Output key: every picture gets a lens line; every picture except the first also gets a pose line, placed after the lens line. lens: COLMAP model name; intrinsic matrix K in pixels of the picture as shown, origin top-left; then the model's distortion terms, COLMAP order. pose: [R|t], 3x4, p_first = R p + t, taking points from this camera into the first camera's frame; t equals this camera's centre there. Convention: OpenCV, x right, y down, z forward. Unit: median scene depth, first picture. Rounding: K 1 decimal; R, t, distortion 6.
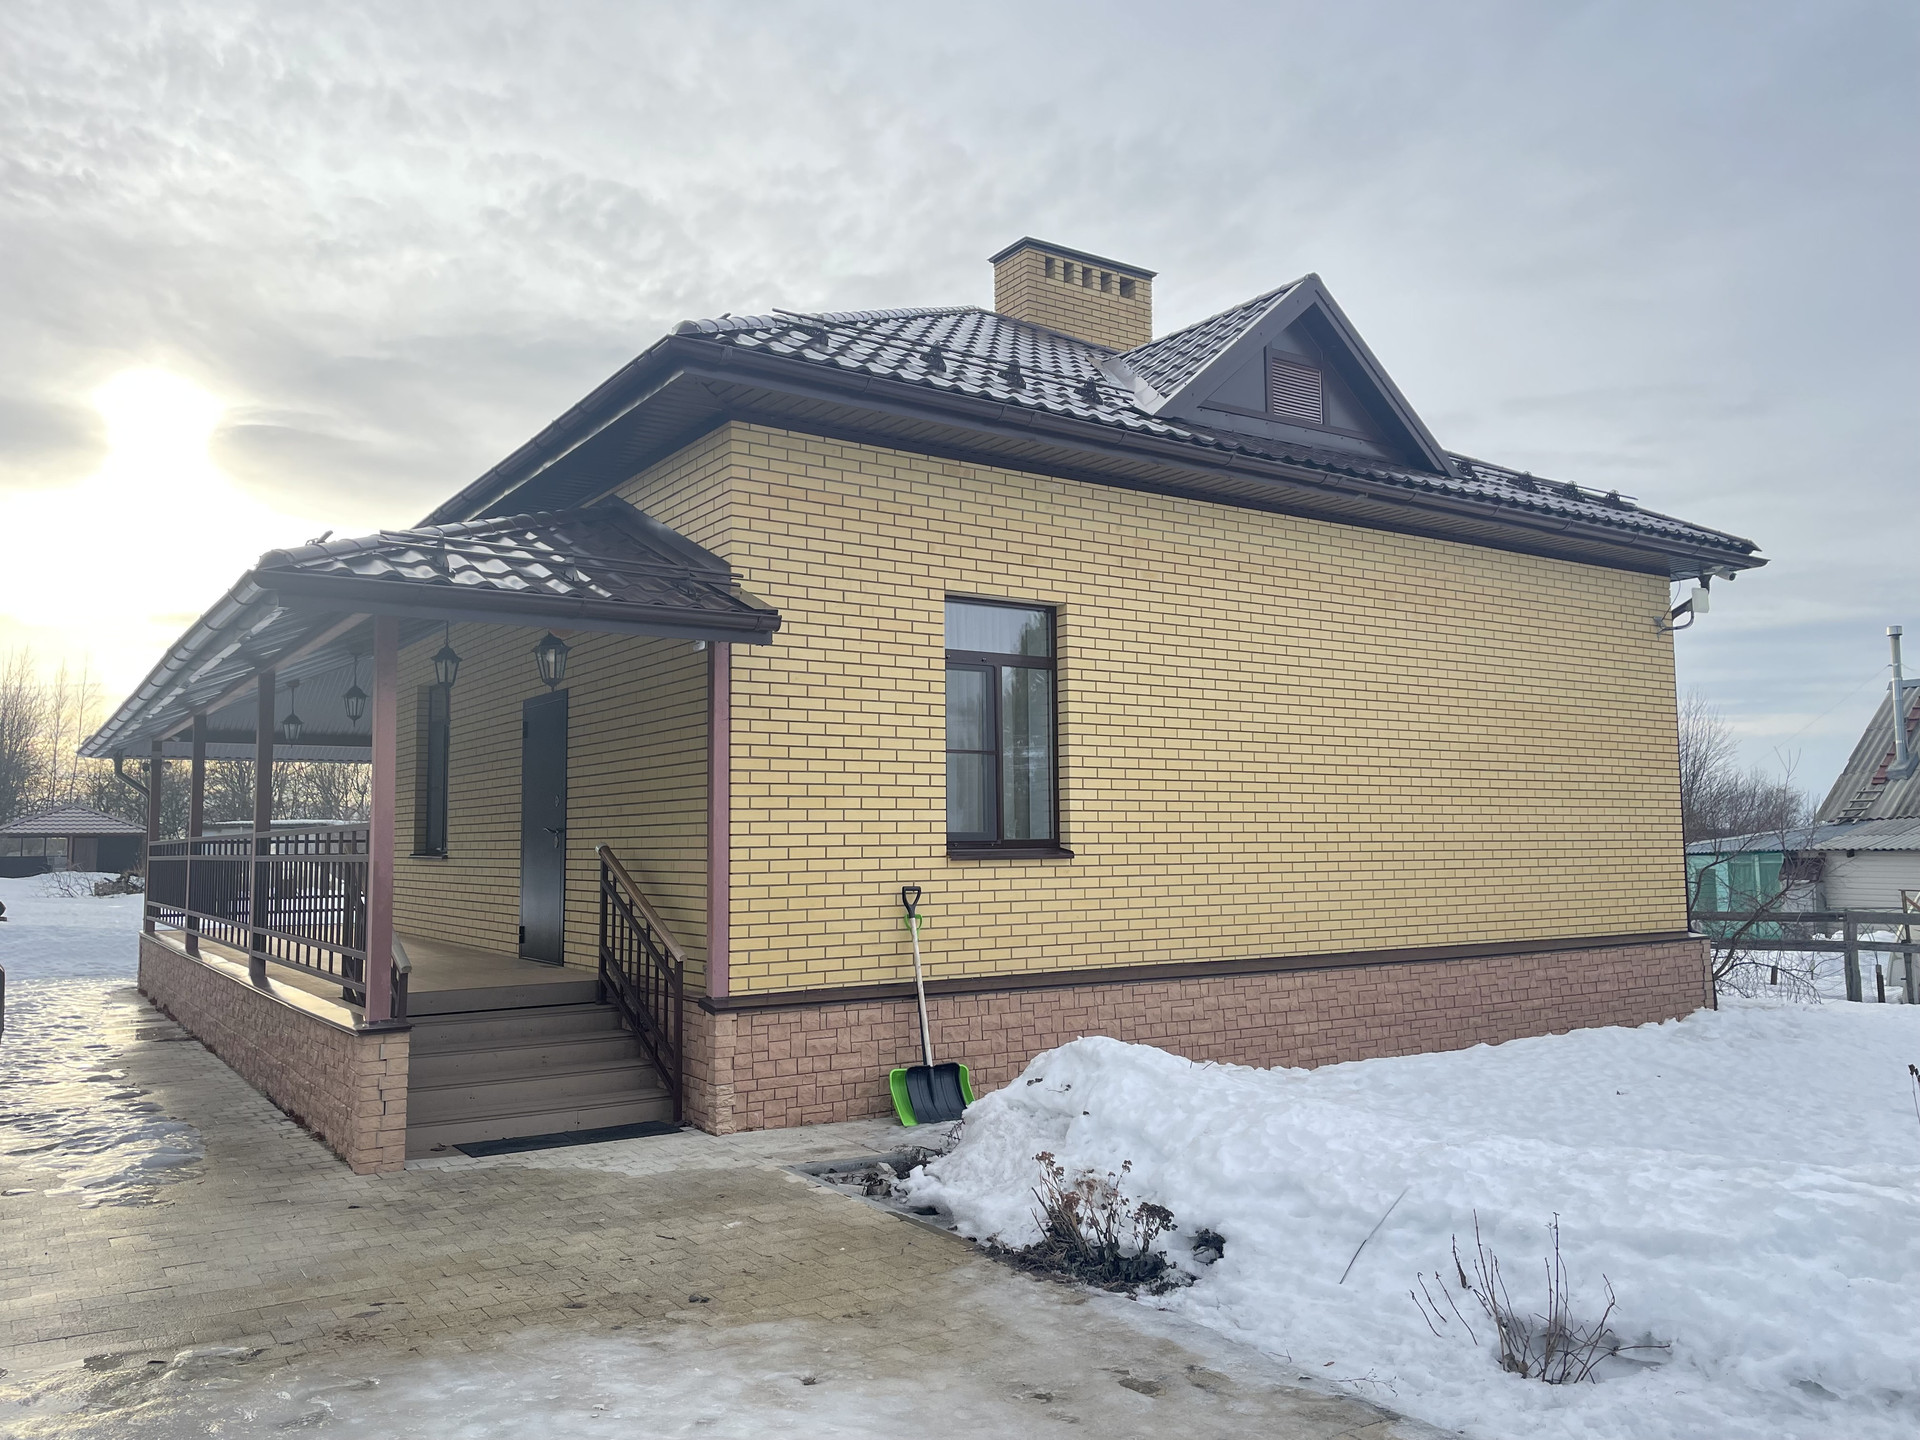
lens RADIAL K [[1473.5, 0, 995.0], [0, 1473.5, 715.7], [0, 0, 1]] dist [0.076333, -0.090545]
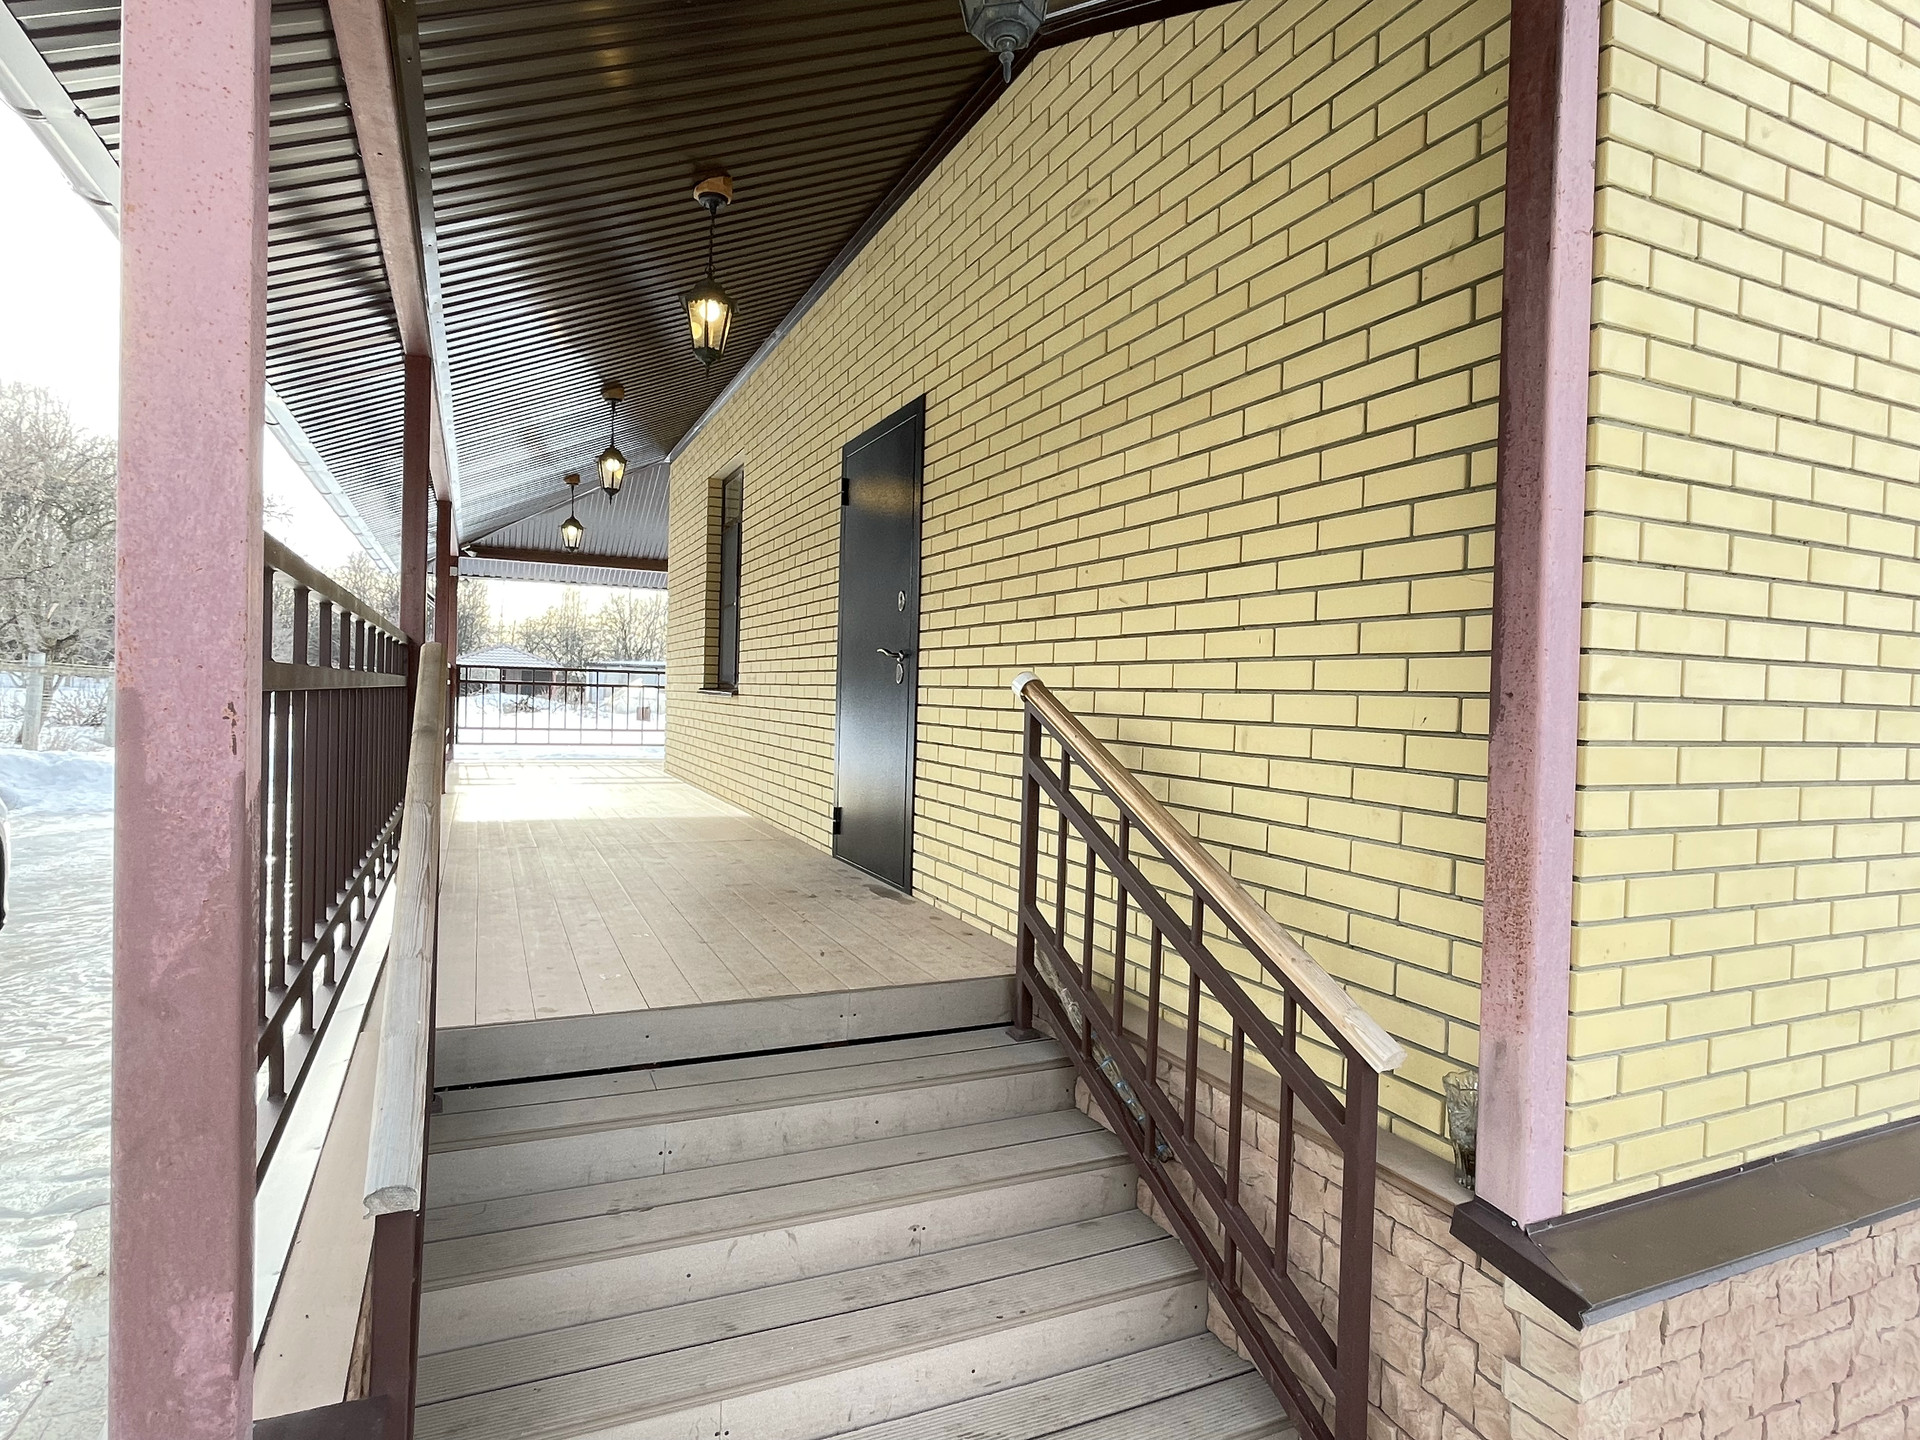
lens RADIAL K [[1047.5, 0, 960.2], [0, 1047.5, 714.8], [0, 0, 1]] dist [0.001251, -0.002277]
pose [[0.984507, 0.041584, -0.170340, -0.227018], [-0.023801, 0.994173, 0.105136, 0.064698], [0.173720, -0.099453, 0.979760, 0.678714]]
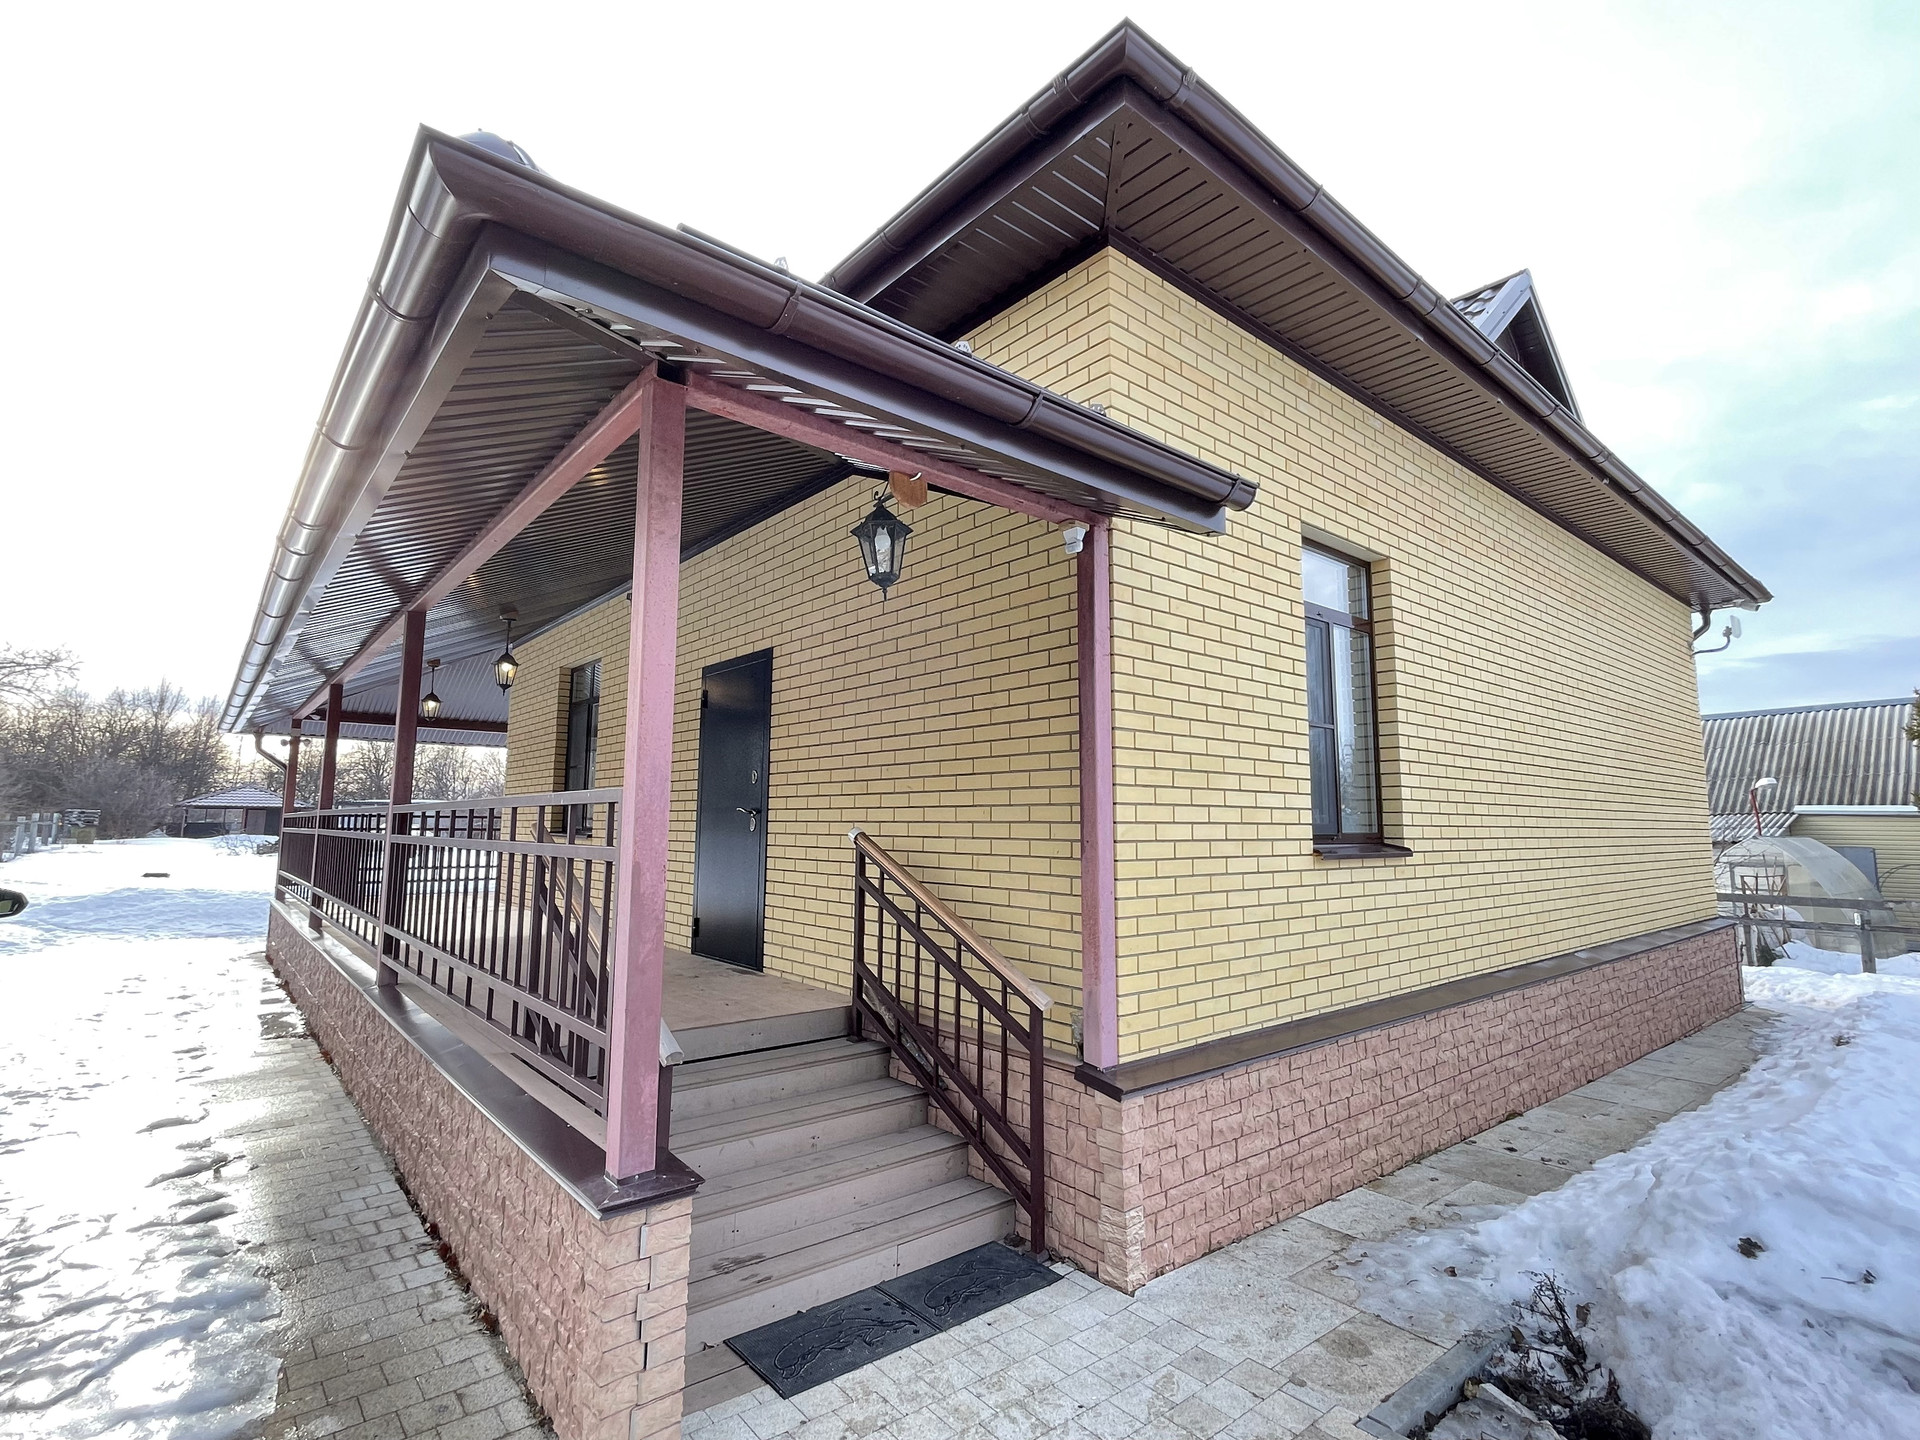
lens RADIAL K [[920.0, 0, 961.7], [0, 920.0, 723.2], [0, 0, 1]] dist [0.001798, -0.001363]
pose [[0.995050, 0.027589, 0.095471, -0.252916], [-0.025235, 0.999349, -0.025772, 0.041194], [-0.096120, 0.023235, 0.995099, 0.505212]]
